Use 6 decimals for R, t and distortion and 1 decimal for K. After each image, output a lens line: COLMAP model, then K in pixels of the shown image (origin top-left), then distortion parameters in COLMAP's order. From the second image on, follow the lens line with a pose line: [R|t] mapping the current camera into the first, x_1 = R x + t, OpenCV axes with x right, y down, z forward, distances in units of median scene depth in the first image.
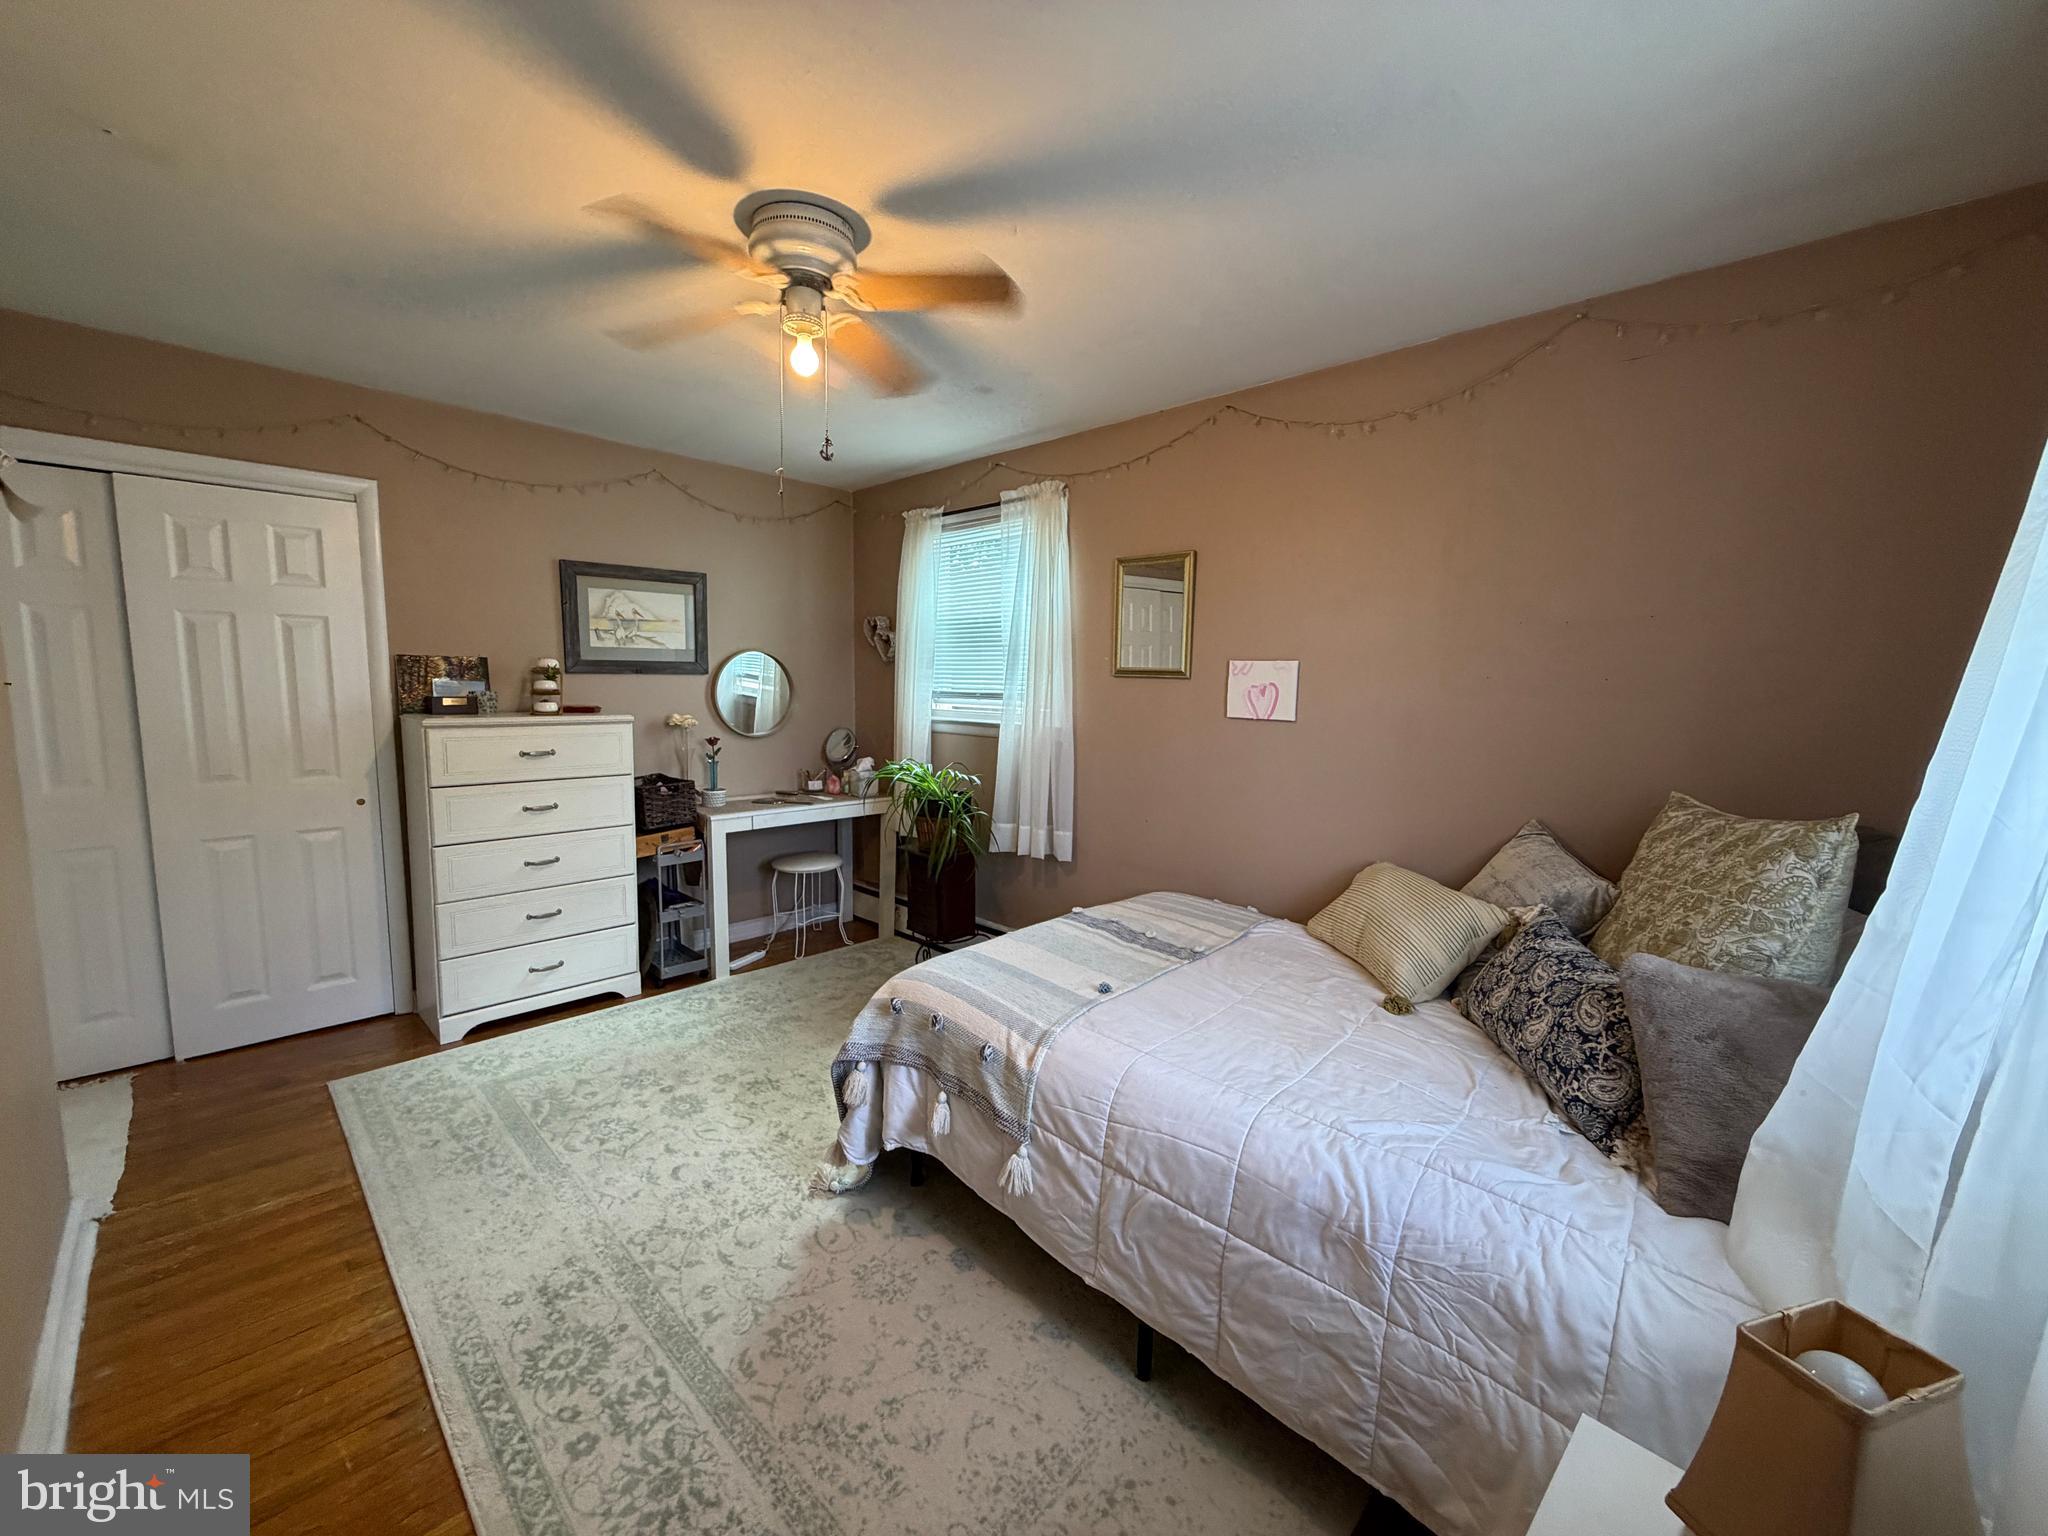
lens RADIAL K [[817.0, 0, 1019.7], [0, 817.0, 767.7], [0, 0, 1]] dist [0.000038, 0.000378]
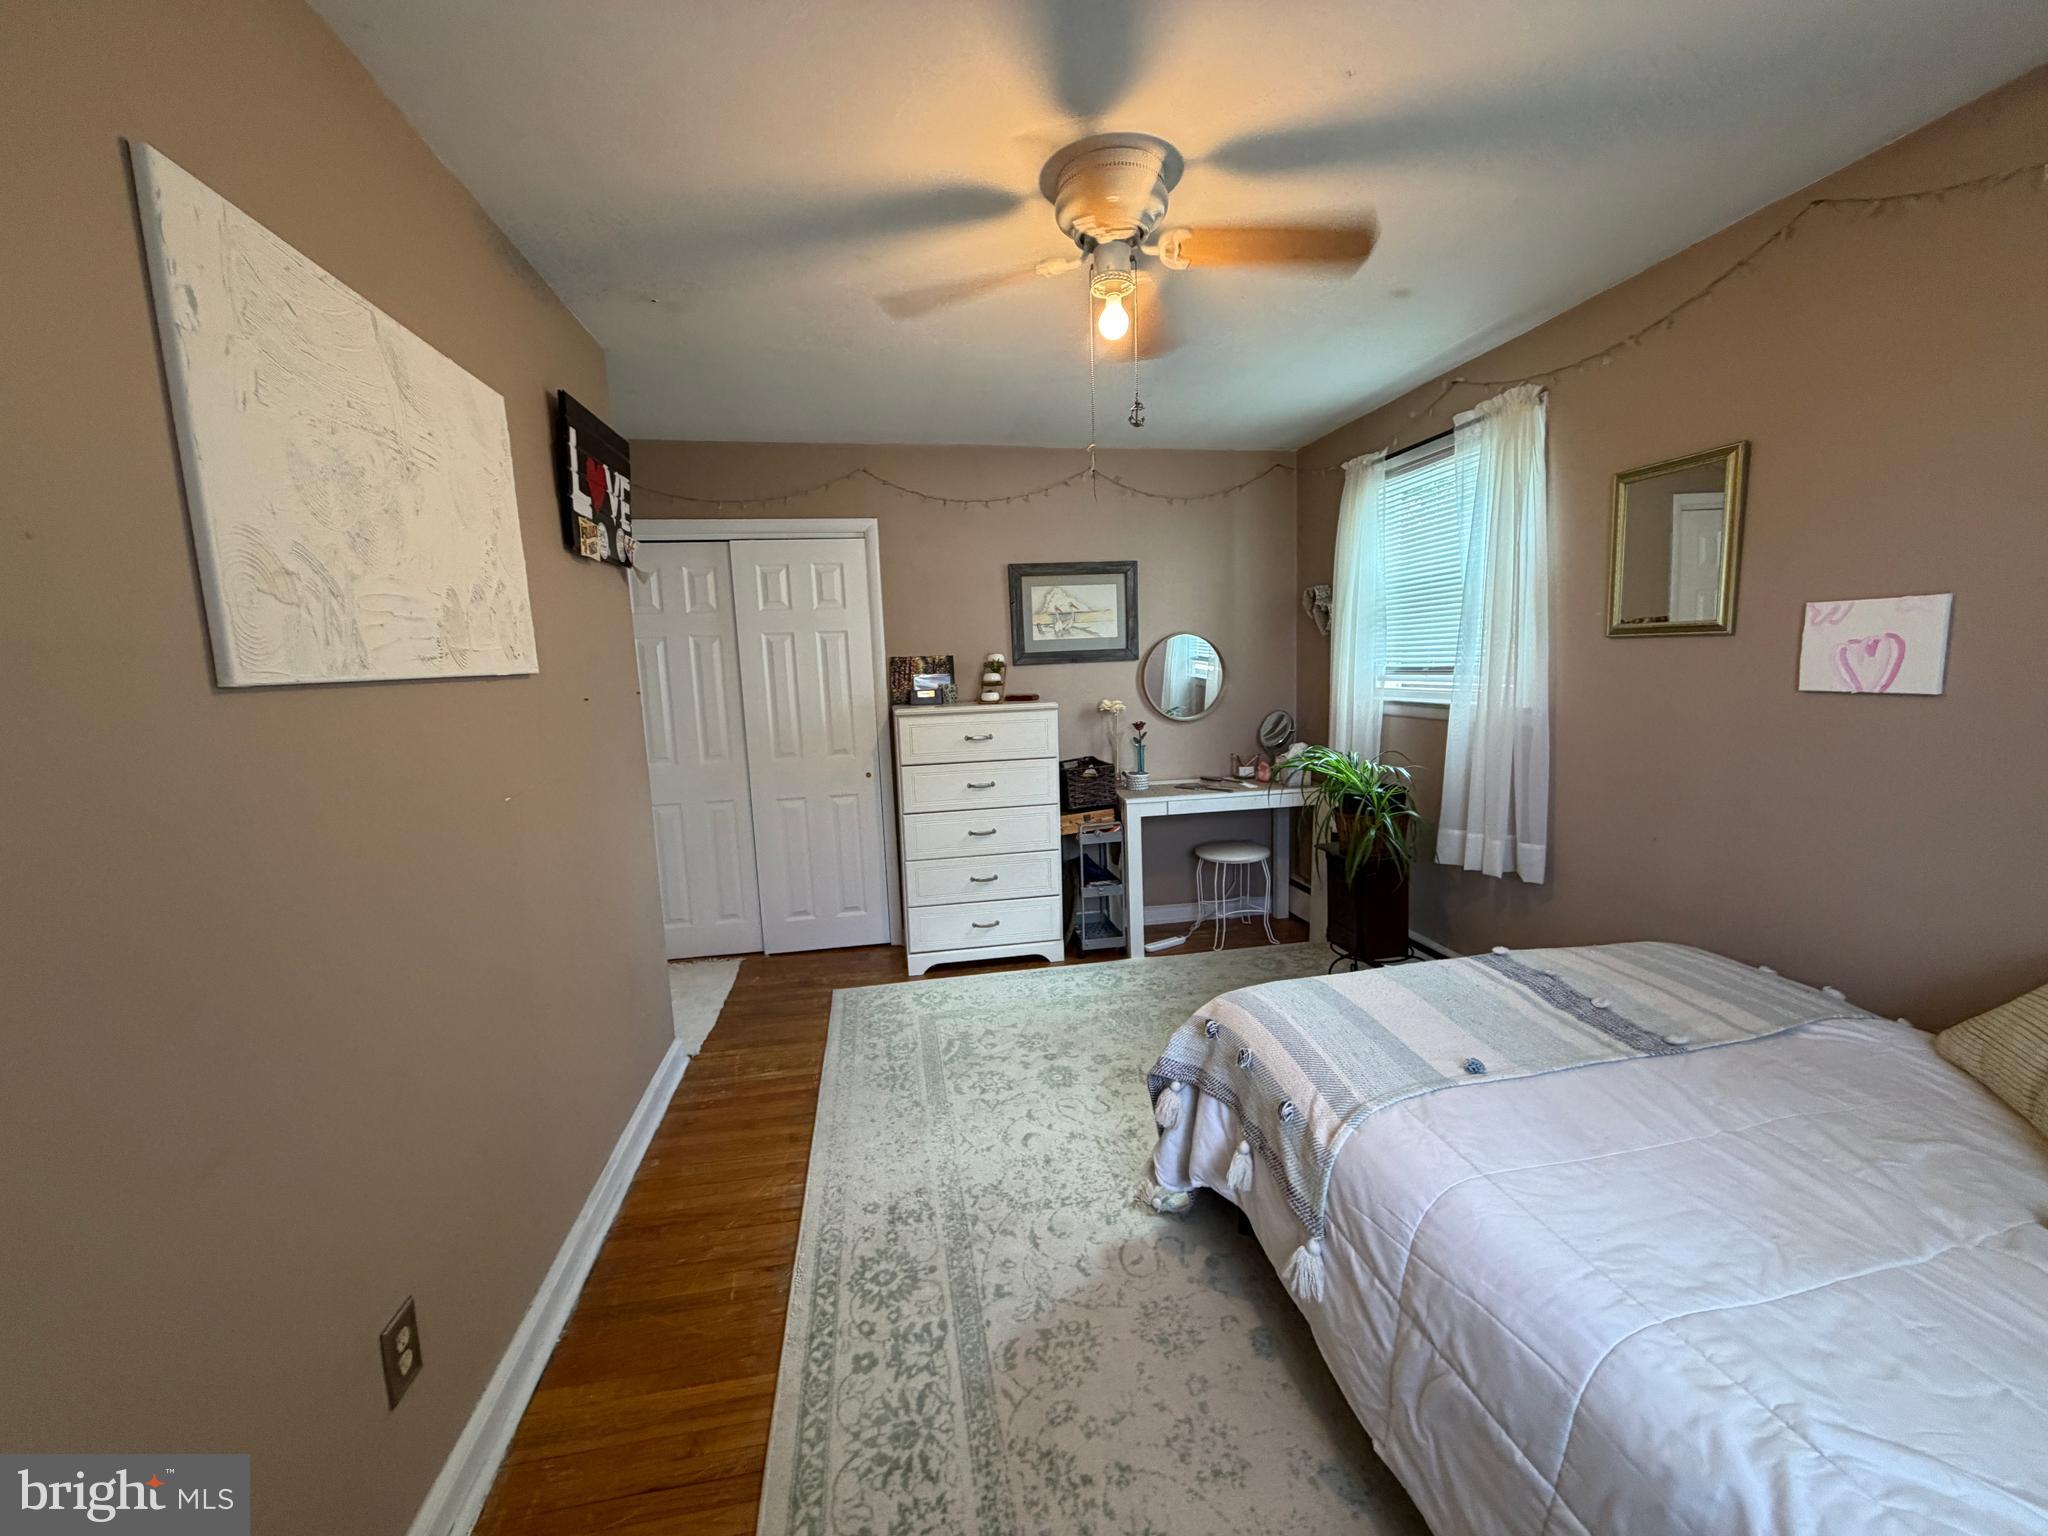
lens RADIAL K [[817.0, 0, 1018.8], [0, 817.0, 766.6], [0, 0, 1]] dist [0.000038, 0.000378]
pose [[0.811204, 0.028466, -0.584070, 0.177896], [-0.013950, 0.999472, 0.029336, -0.016415], [0.584597, -0.015650, 0.811173, 0.149136]]
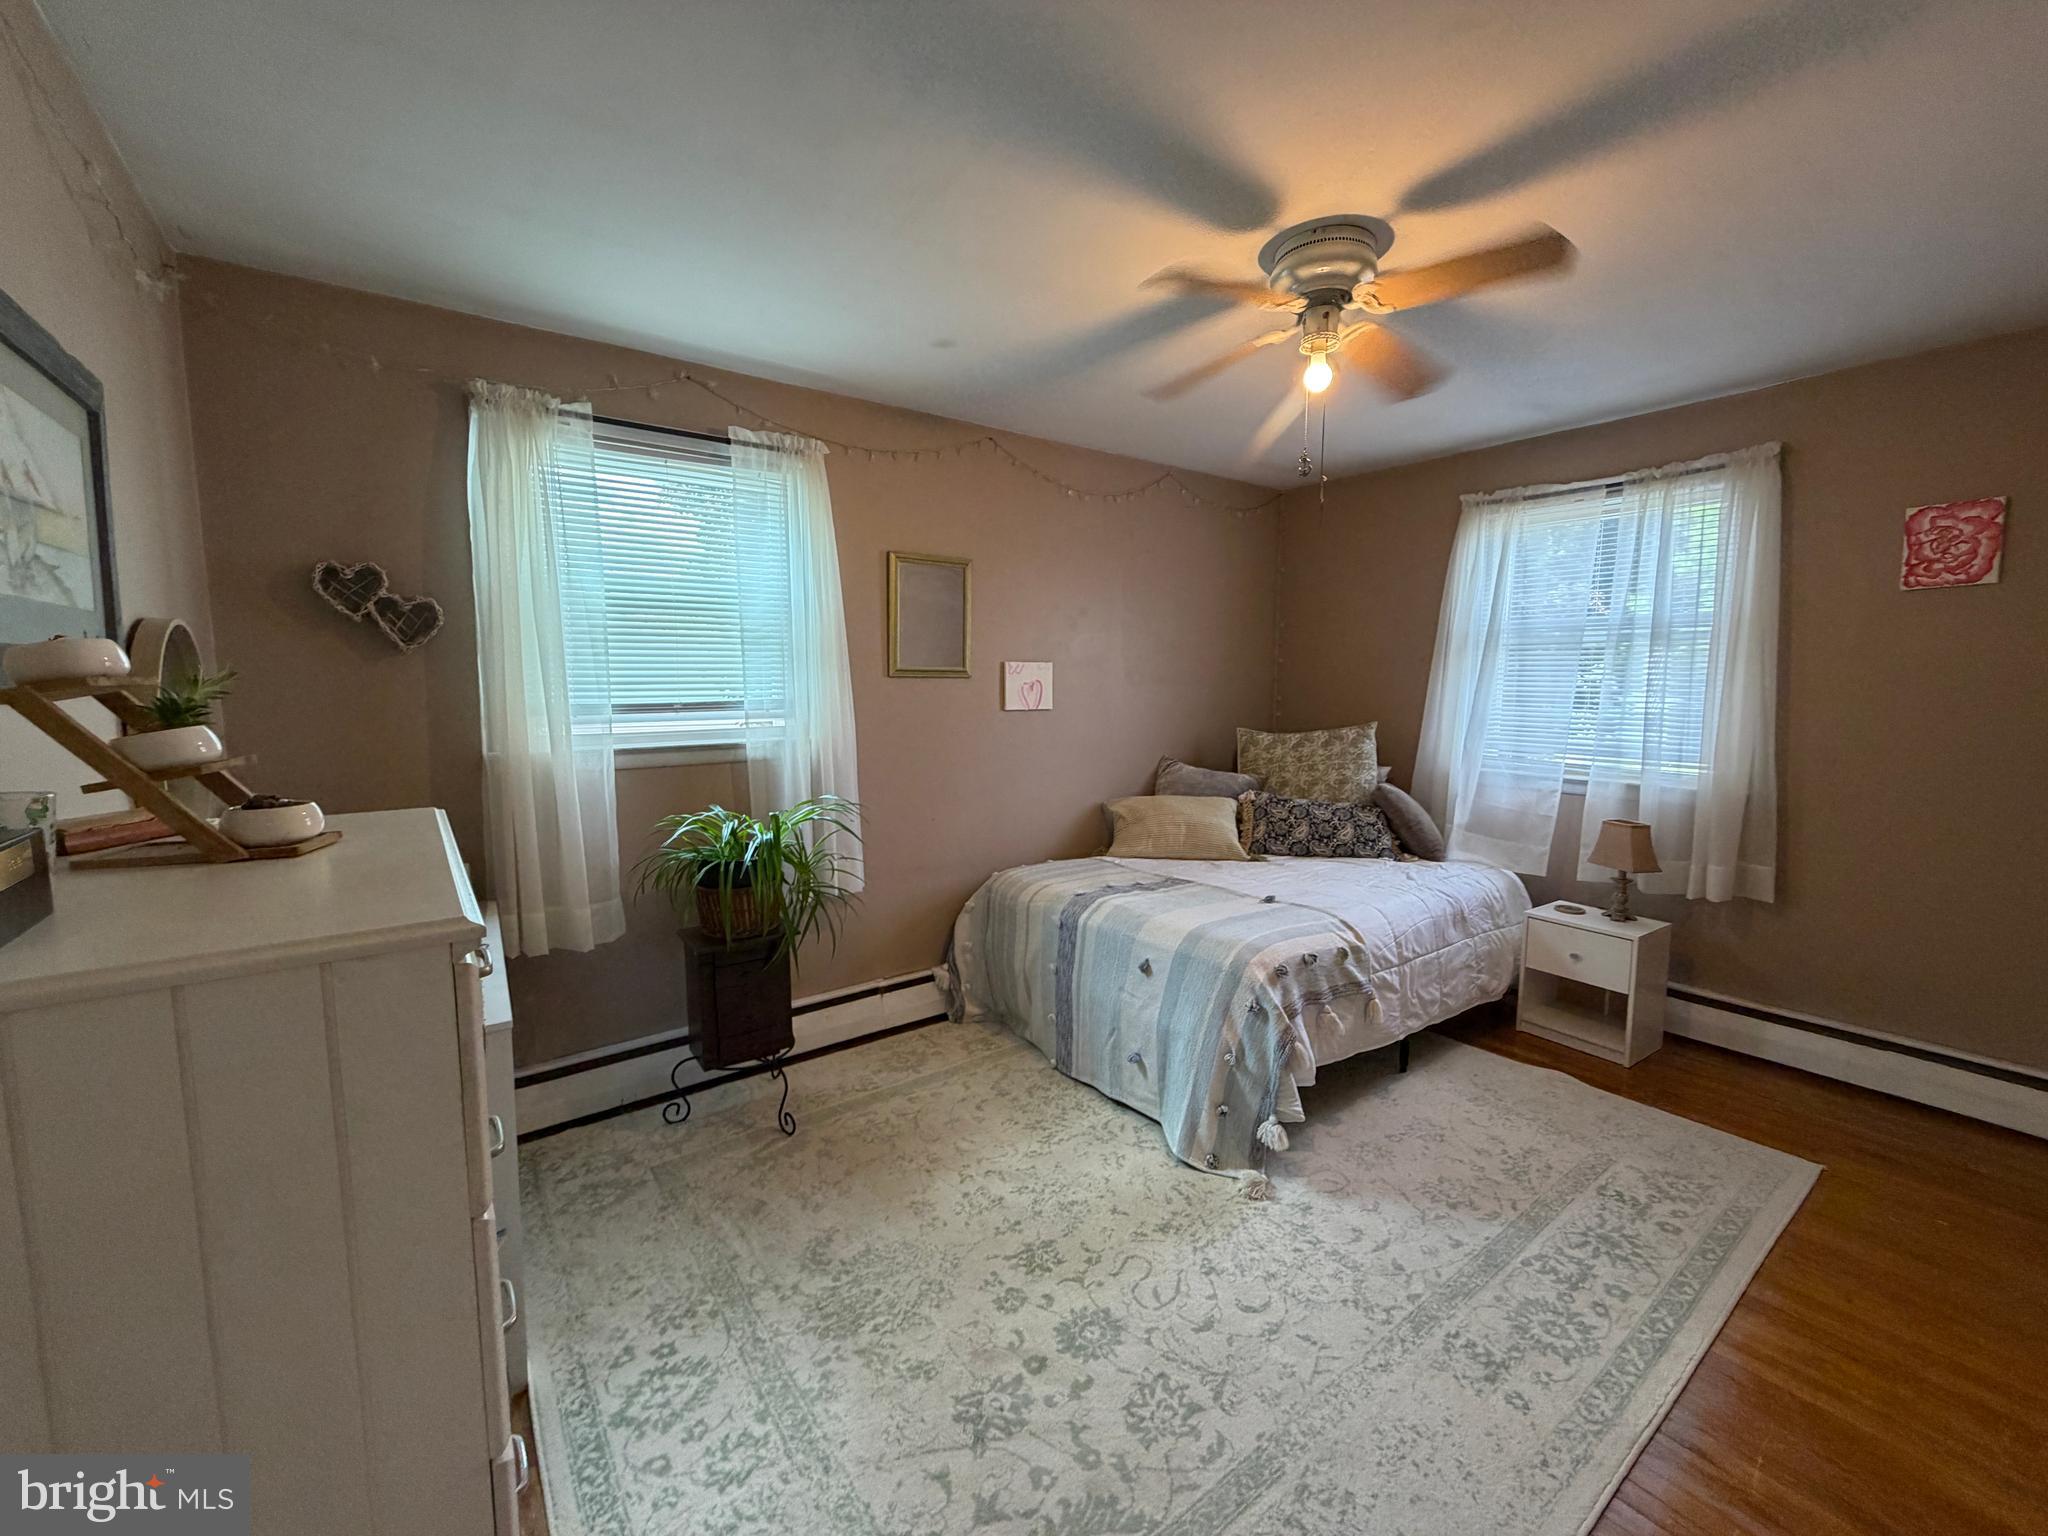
lens RADIAL K [[817.0, 0, 1018.9], [0, 817.0, 769.2], [0, 0, 1]] dist [0.000038, 0.000378]
pose [[0.158519, -0.126061, 0.979275, -1.200658], [0.113117, 0.987604, 0.108823, -0.139733], [-0.980855, 0.093522, 0.170814, 1.067140]]
